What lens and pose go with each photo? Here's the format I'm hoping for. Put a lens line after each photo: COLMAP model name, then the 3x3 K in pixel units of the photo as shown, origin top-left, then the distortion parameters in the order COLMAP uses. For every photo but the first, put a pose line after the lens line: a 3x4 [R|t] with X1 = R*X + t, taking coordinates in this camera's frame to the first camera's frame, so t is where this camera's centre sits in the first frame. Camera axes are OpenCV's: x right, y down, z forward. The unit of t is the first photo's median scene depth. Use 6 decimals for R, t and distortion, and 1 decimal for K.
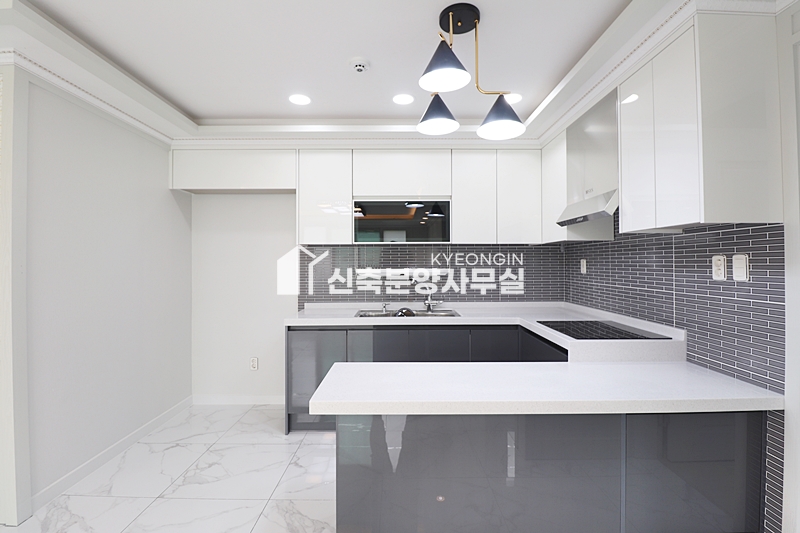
lens RADIAL K [[367.9, 0, 400.0], [0, 367.9, 263.3], [0, 0, 1]] dist [-0.011115, -0.004978]
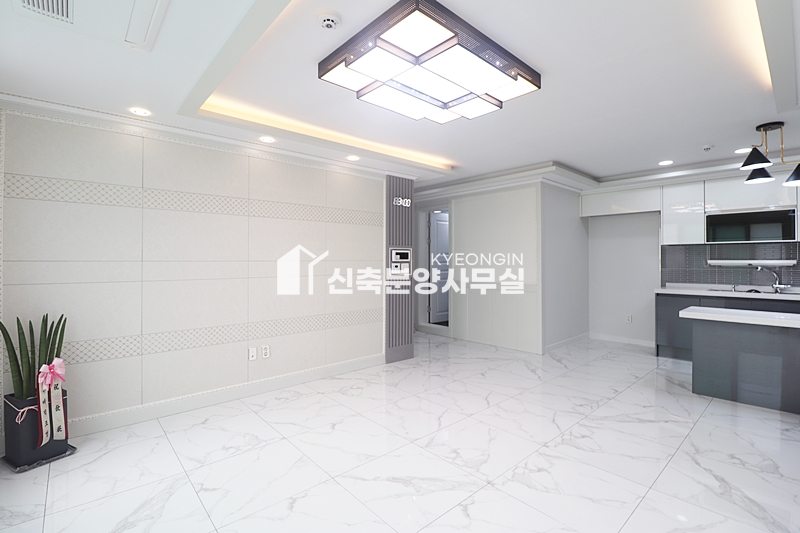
lens RADIAL K [[367.9, 0, 401.3], [0, 367.9, 258.5], [0, 0, 1]] dist [-0.011115, -0.004978]
pose [[0.666410, -0.001841, -0.745583, 0.157665], [-0.004234, 0.999971, -0.006254, 0.023636], [0.745573, 0.007324, 0.666383, -0.939649]]
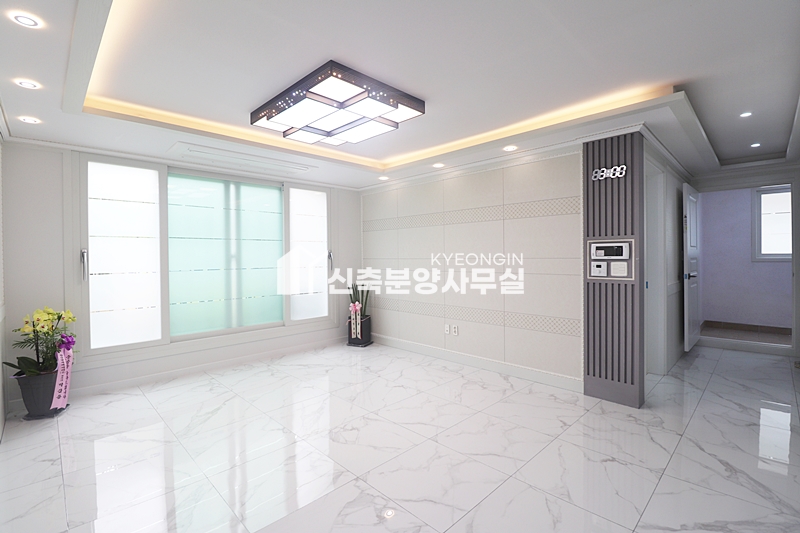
lens RADIAL K [[367.9, 0, 401.1], [0, 367.9, 262.6], [0, 0, 1]] dist [-0.011115, -0.004978]
pose [[-0.718259, 0.020356, -0.695478, 0.204760], [0.009989, 0.999771, 0.018946, -0.002609], [0.695704, 0.006661, -0.718298, 1.722375]]
